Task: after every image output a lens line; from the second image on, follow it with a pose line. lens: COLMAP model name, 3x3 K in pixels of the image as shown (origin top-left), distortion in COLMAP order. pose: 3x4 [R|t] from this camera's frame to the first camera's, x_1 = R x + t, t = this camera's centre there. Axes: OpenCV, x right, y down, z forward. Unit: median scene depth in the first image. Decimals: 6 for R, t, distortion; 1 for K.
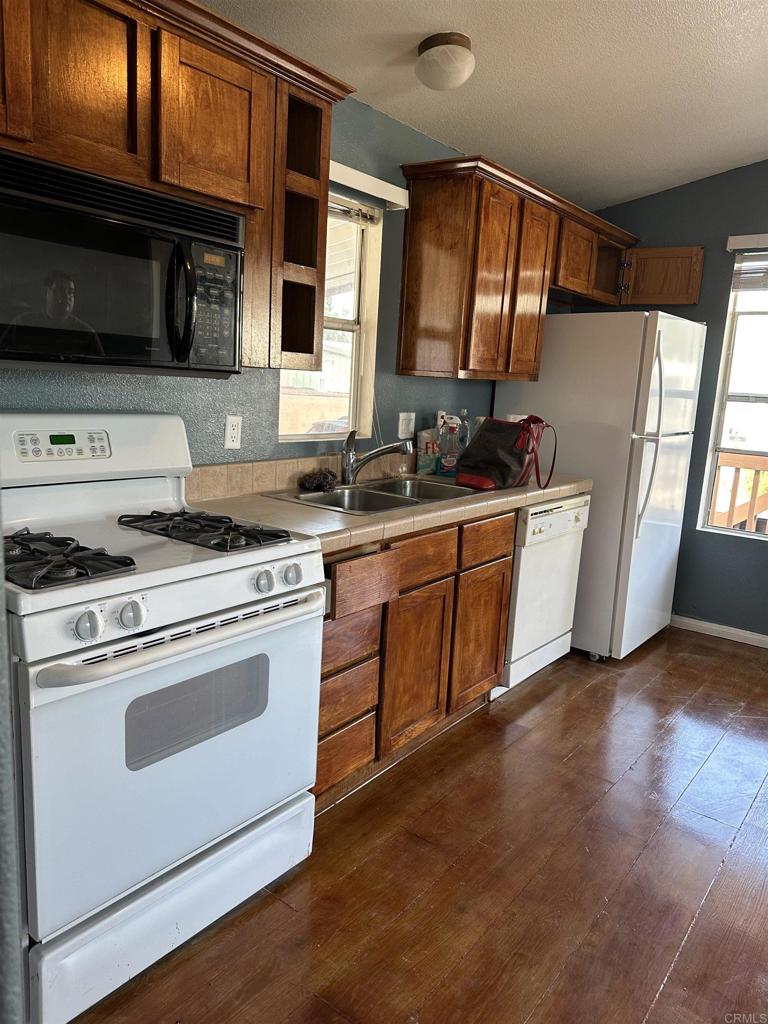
lens RADIAL K [[714.5, 0, 384.4], [0, 714.5, 511.5], [0, 0, 1]] dist [0.008924, 0.001377]
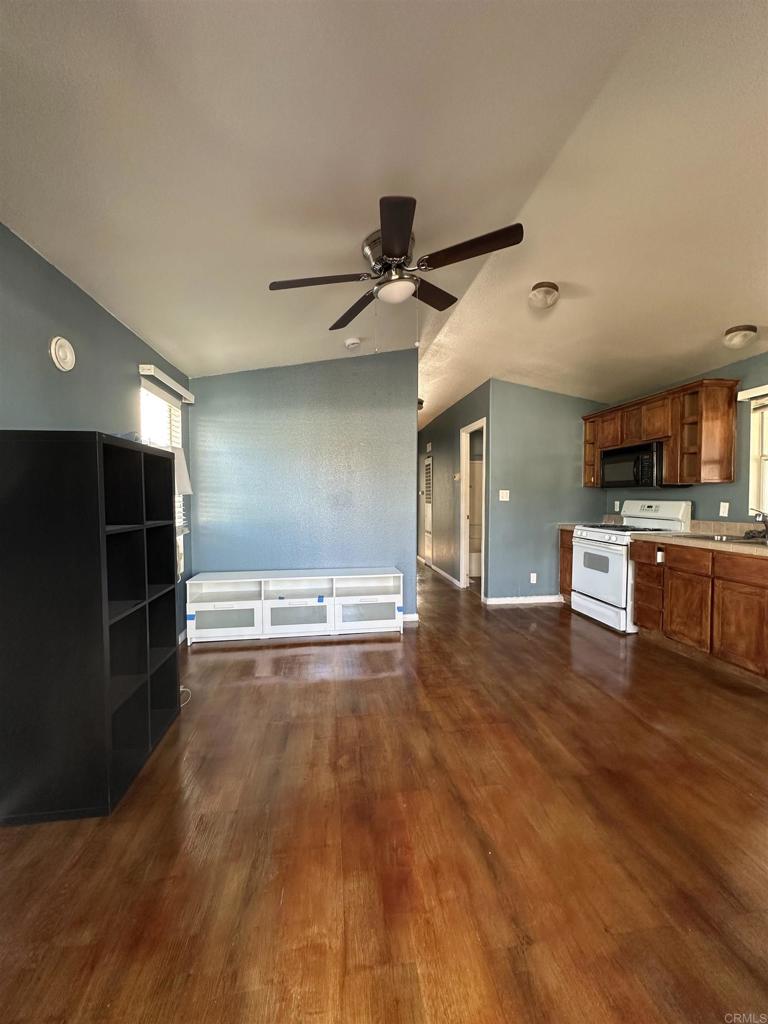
lens RADIAL K [[406.9, 0, 387.9], [0, 406.9, 511.0], [0, 0, 1]] dist [-0.009043, 0.002014]
pose [[-0.695080, -0.029521, -0.718326, 1.618612], [-0.165250, 0.978964, 0.119671, -0.082089], [0.699683, 0.201884, -0.685337, 1.163649]]
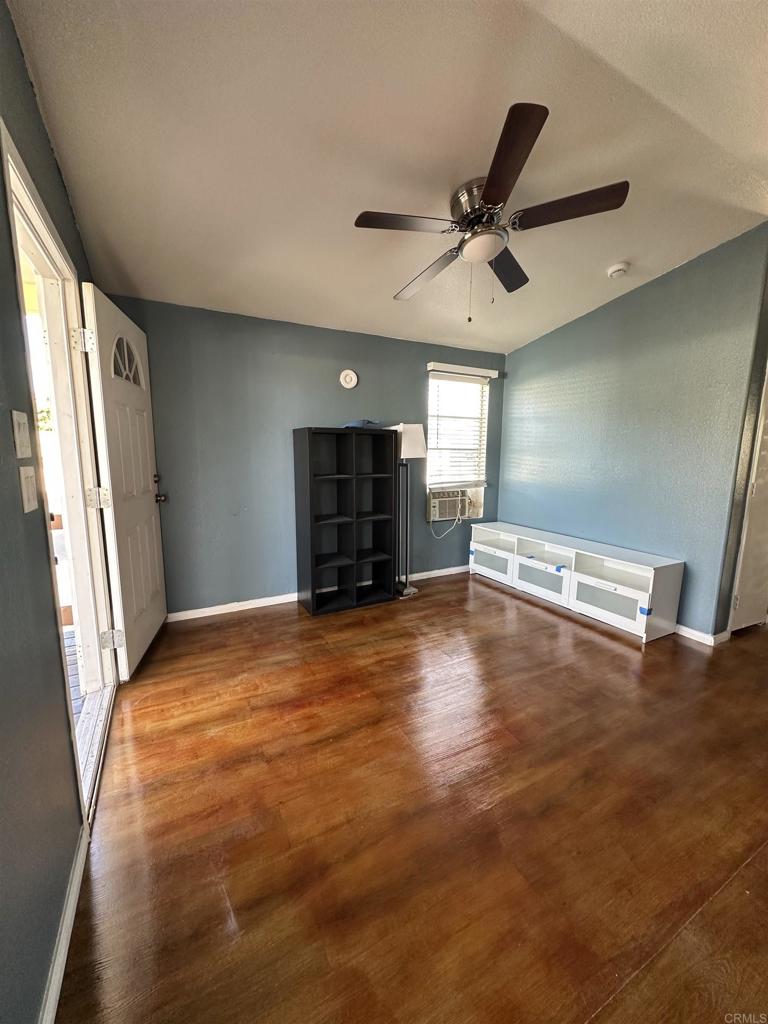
lens RADIAL K [[406.9, 0, 382.5], [0, 406.9, 512.9], [0, 0, 1]] dist [-0.009043, 0.002014]
pose [[-0.911709, -0.125234, 0.391285, 0.756146], [0.016112, 0.940776, 0.338645, -0.225474], [-0.410521, 0.315049, -0.855696, 1.450852]]
